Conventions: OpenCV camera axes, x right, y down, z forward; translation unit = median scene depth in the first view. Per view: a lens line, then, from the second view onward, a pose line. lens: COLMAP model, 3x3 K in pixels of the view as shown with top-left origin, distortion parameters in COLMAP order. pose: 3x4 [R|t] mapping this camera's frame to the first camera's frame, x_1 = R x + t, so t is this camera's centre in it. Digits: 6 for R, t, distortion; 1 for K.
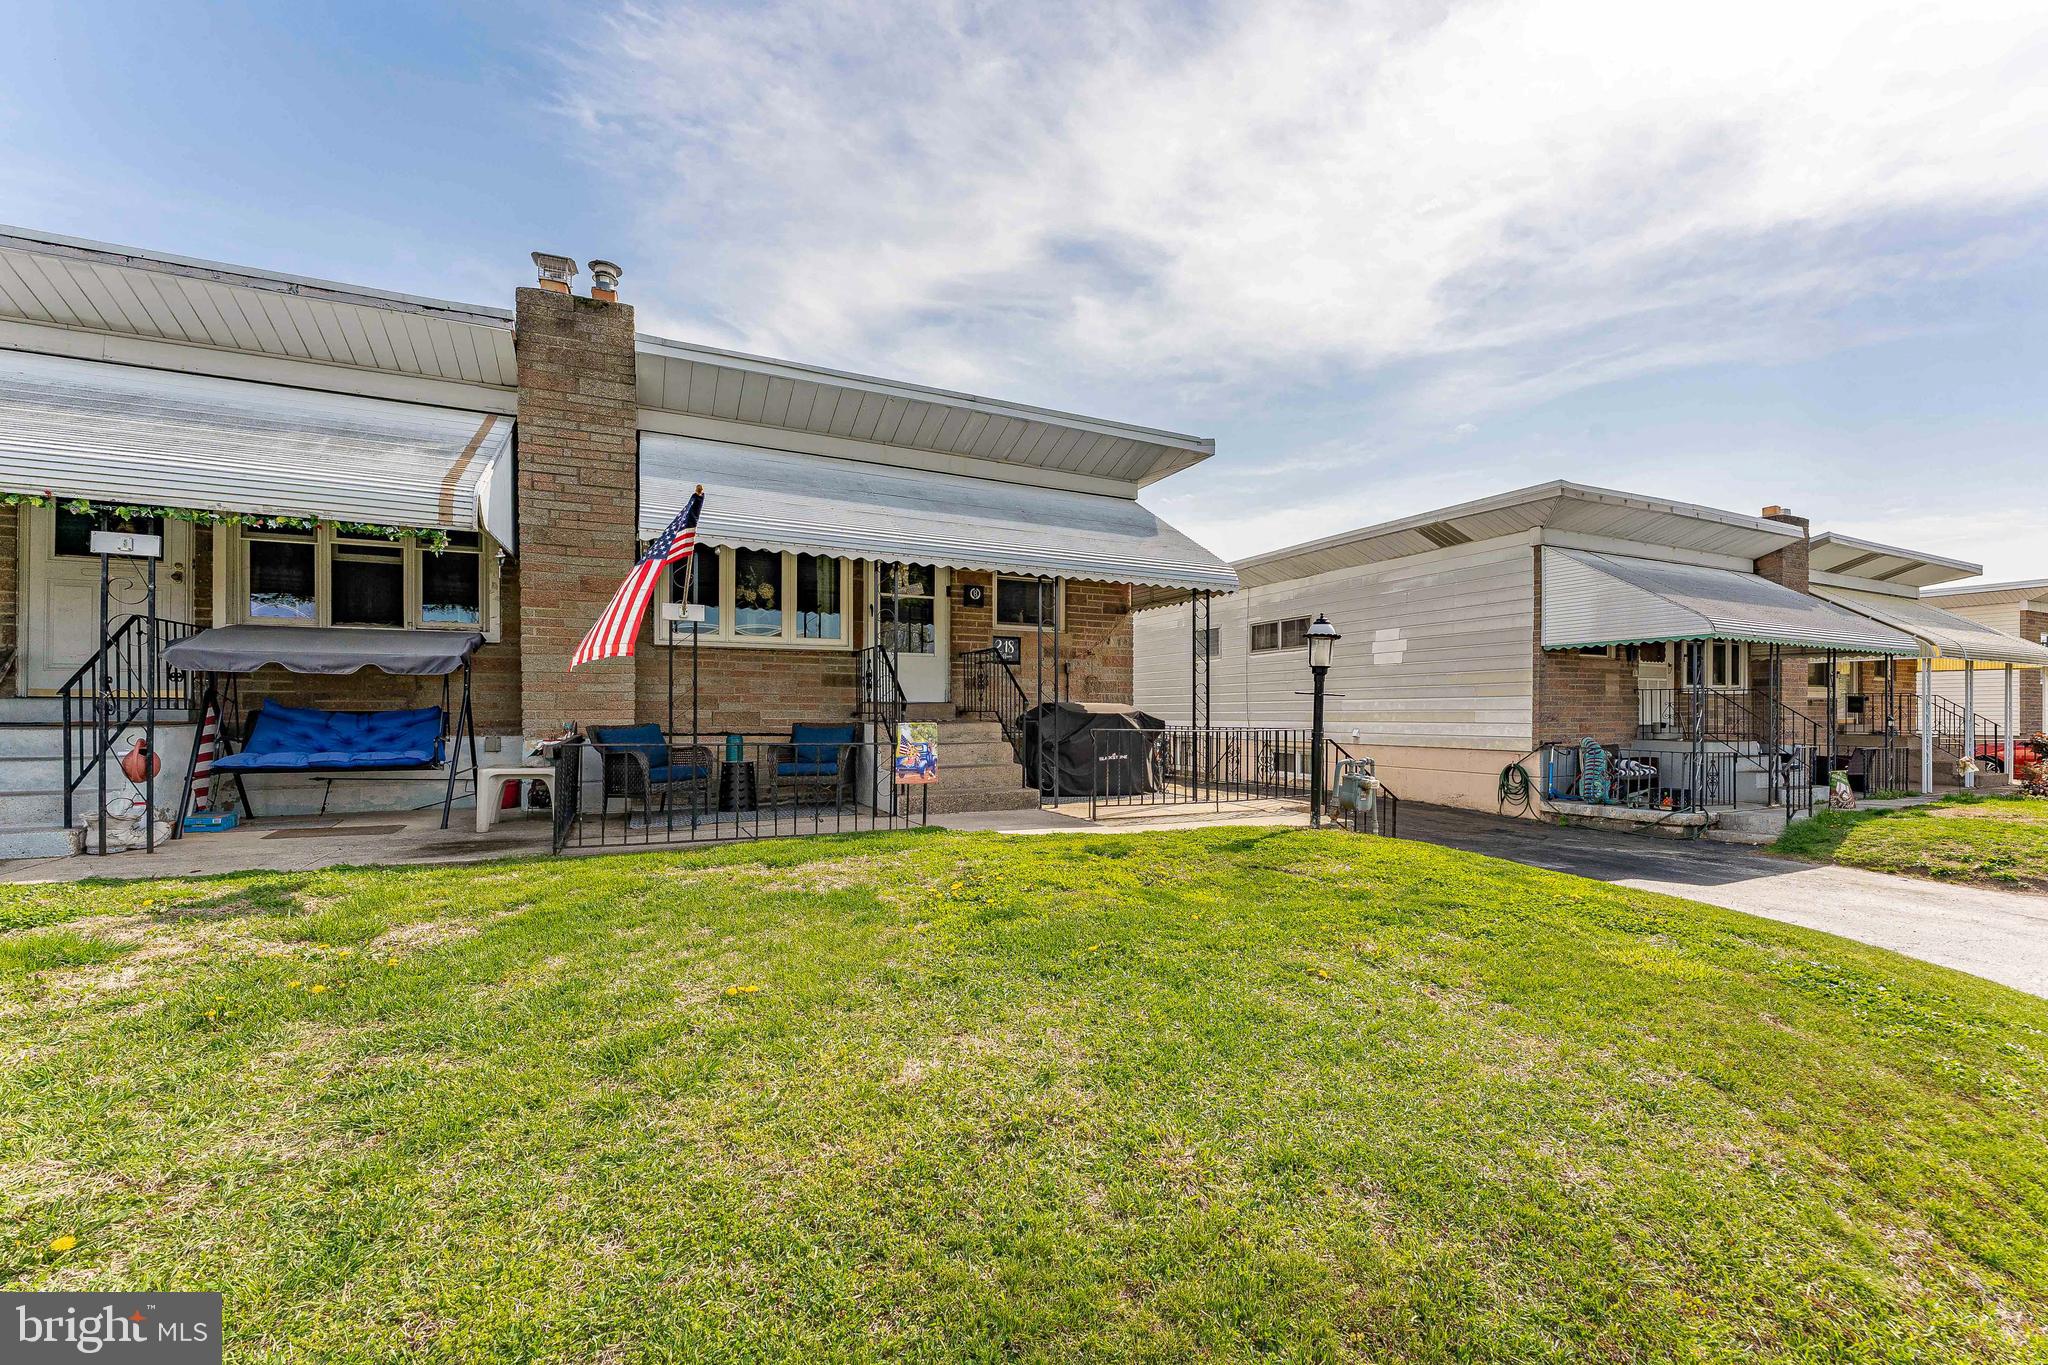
lens RADIAL K [[837.9, 0, 1053.7], [0, 837.9, 711.8], [0, 0, 1]] dist [0.001689, -0.000113]
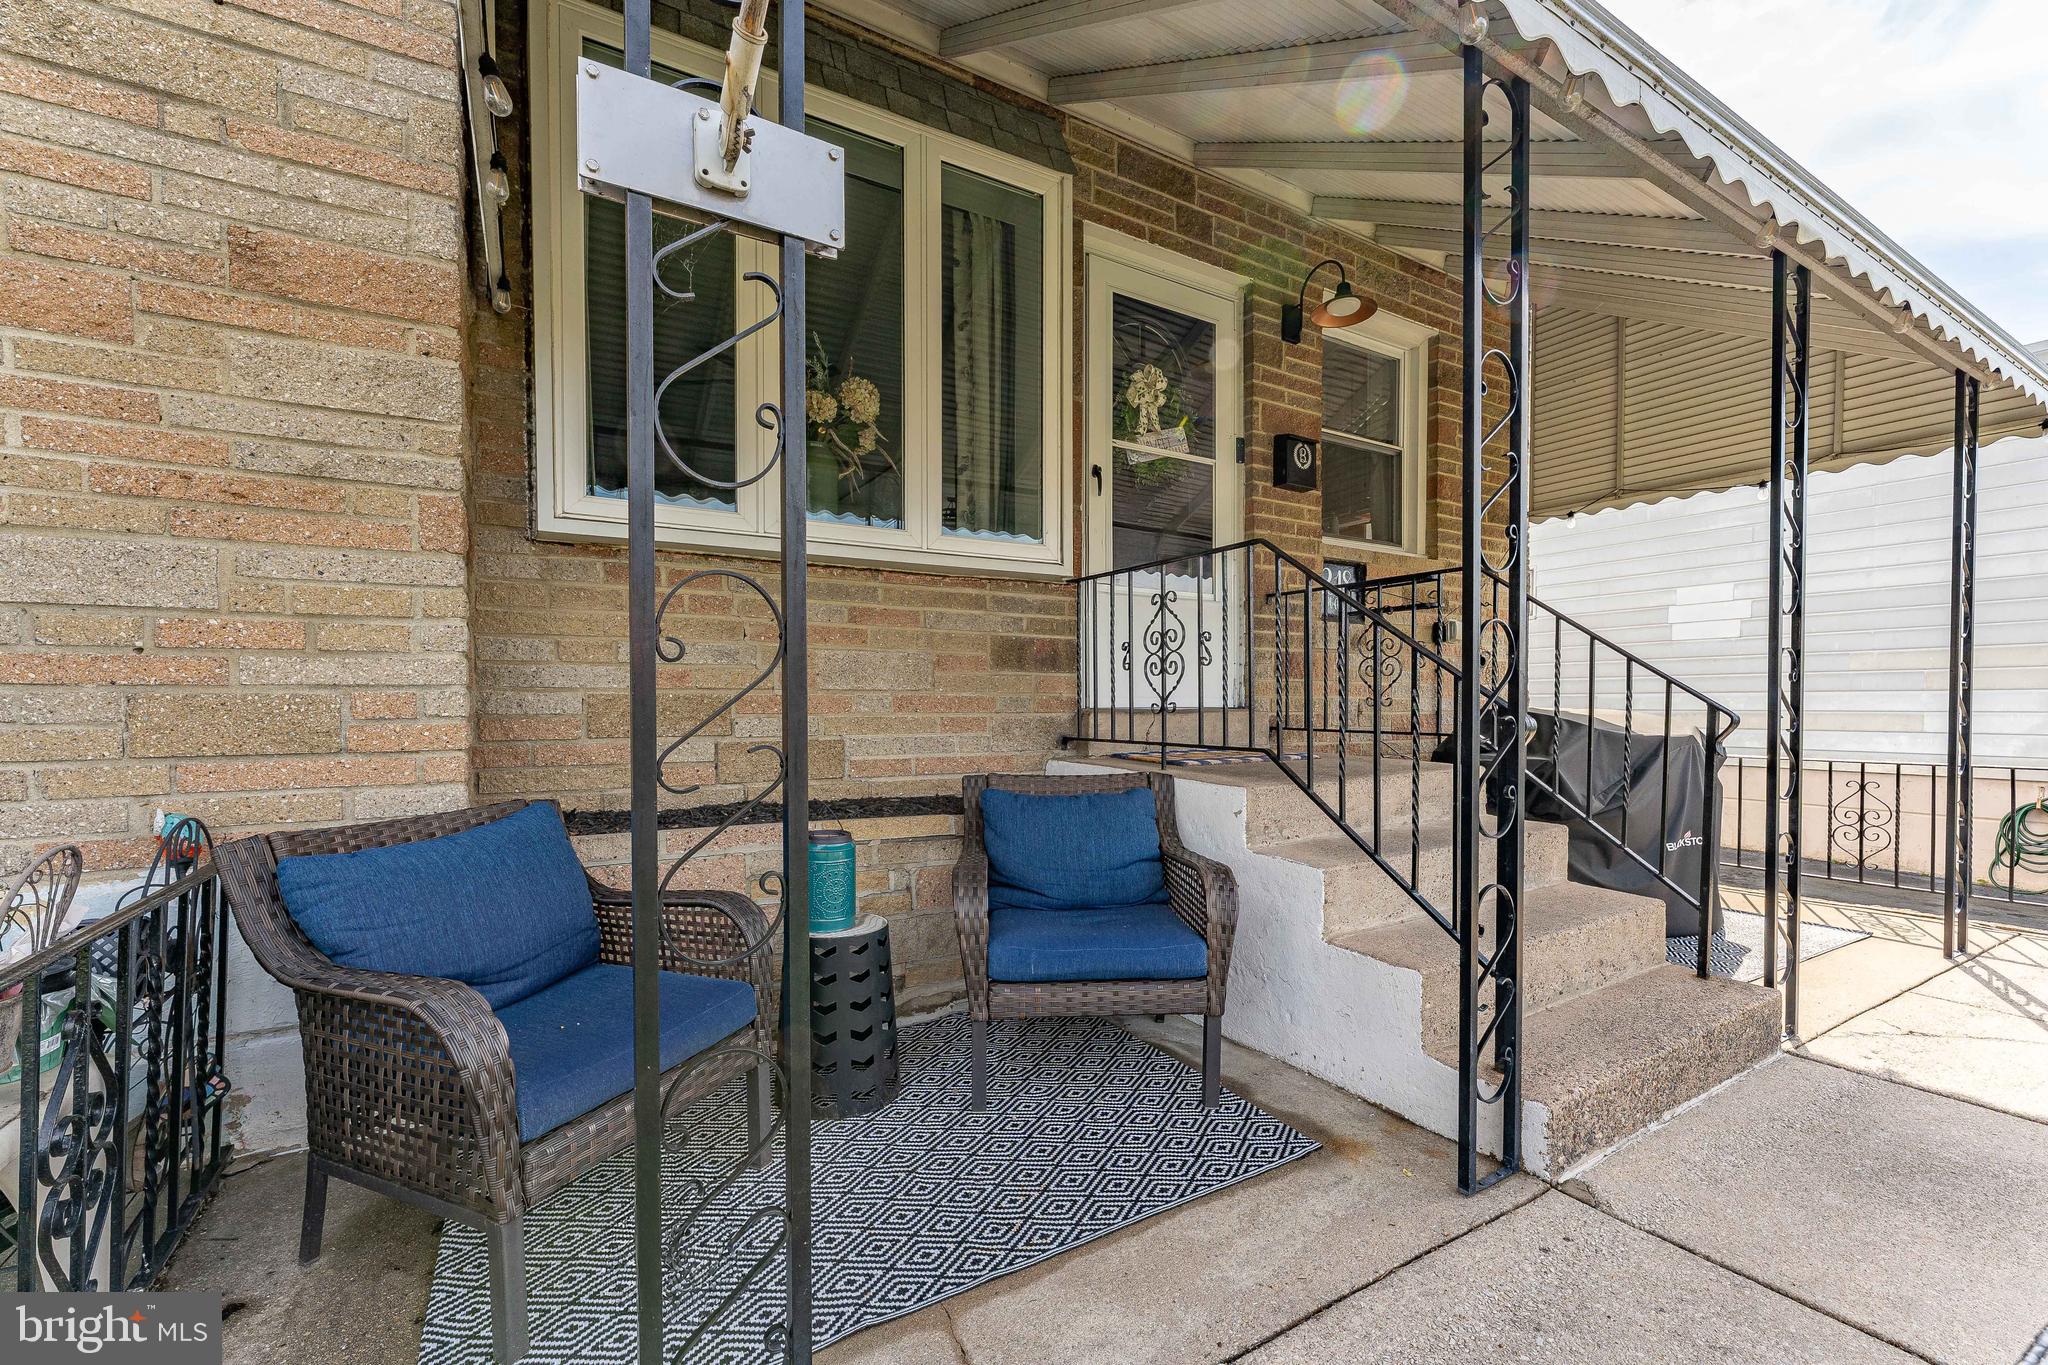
lens RADIAL K [[837.9, 0, 1002.3], [0, 837.9, 719.9], [0, 0, 1]] dist [0.001689, -0.000113]
pose [[0.998400, -0.002901, 0.056465, -0.290672], [0.001659, 0.999756, 0.022041, -0.015769], [-0.056515, -0.021912, 0.998161, 0.612454]]
